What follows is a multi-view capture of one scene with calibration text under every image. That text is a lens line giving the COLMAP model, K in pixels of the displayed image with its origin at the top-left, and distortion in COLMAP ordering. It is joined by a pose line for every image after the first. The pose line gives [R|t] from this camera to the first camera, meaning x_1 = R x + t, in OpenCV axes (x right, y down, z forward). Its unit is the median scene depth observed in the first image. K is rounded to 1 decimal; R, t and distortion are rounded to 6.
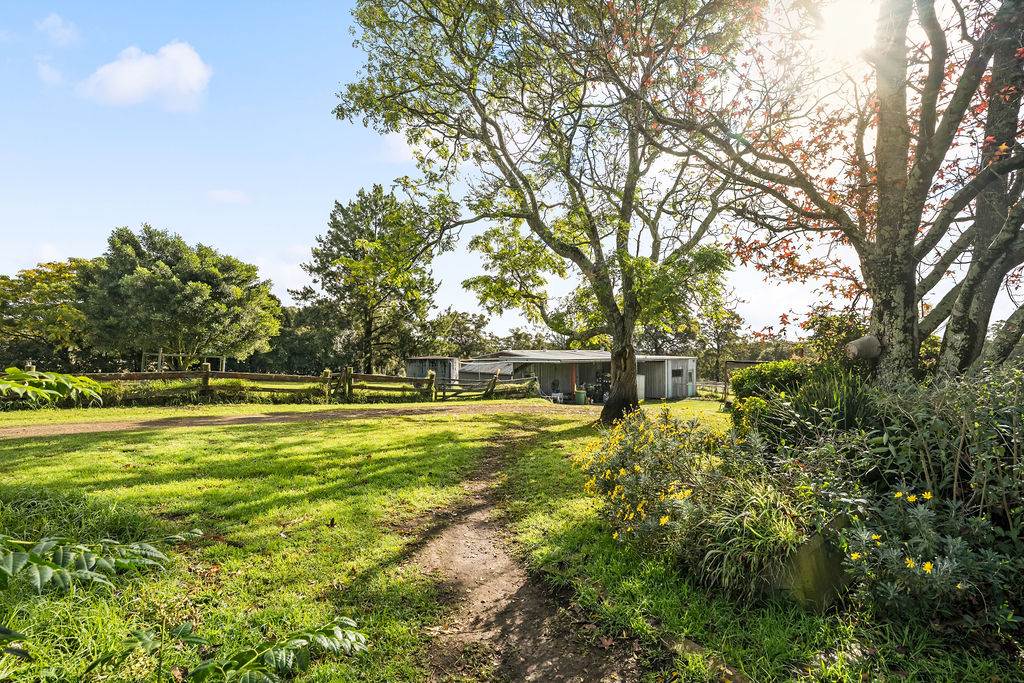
lens RADIAL K [[441.5, 0, 511.7], [0, 441.5, 340.0], [0, 0, 1]] dist [-0.001545, -0.000061]
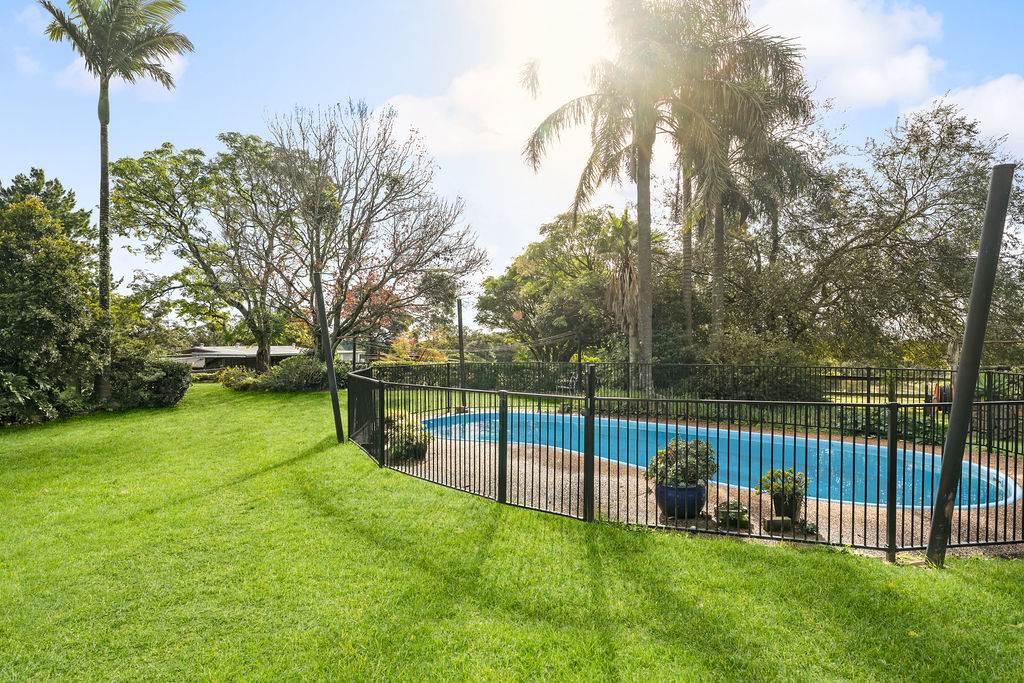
lens RADIAL K [[507.4, 0, 509.1], [0, 507.4, 340.2], [0, 0, 1]] dist [-0.002912, -0.000565]
pose [[0.857549, 0.001157, 0.514401, 0.002219], [-0.012831, 0.999734, 0.019142, -0.023720], [-0.514242, -0.023016, 0.857336, -0.445035]]
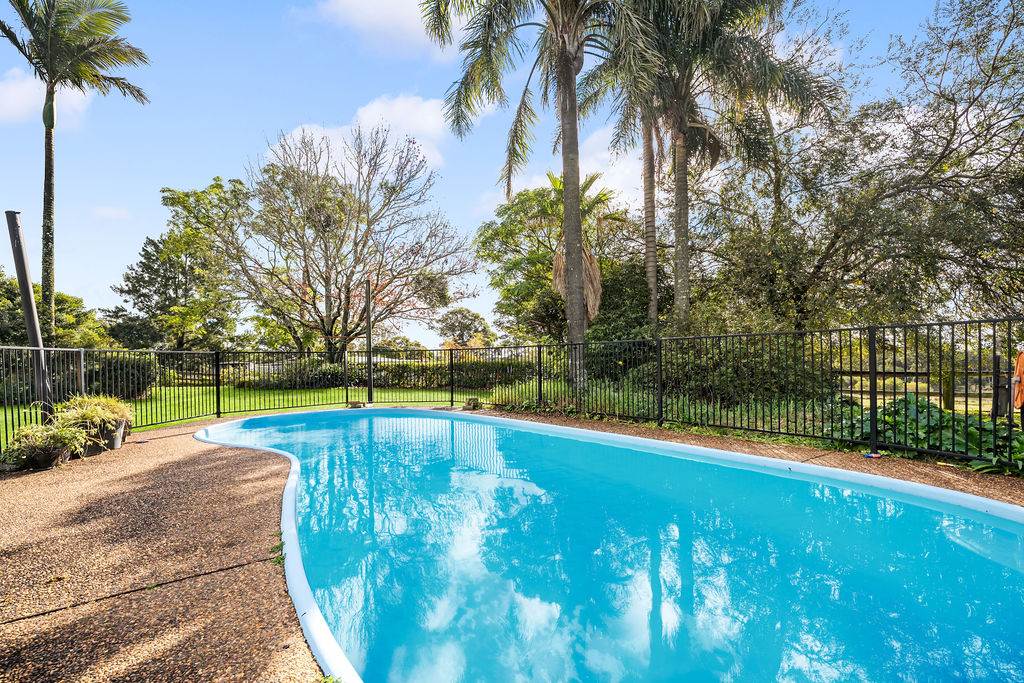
lens RADIAL K [[417.7, 0, 508.0], [0, 417.7, 350.9], [0, 0, 1]] dist [-0.013421, -0.000428]
pose [[0.938021, -0.011402, 0.346391, 0.131597], [0.007768, 0.999899, 0.011877, -0.005822], [-0.346491, -0.008450, 0.938015, -0.399401]]
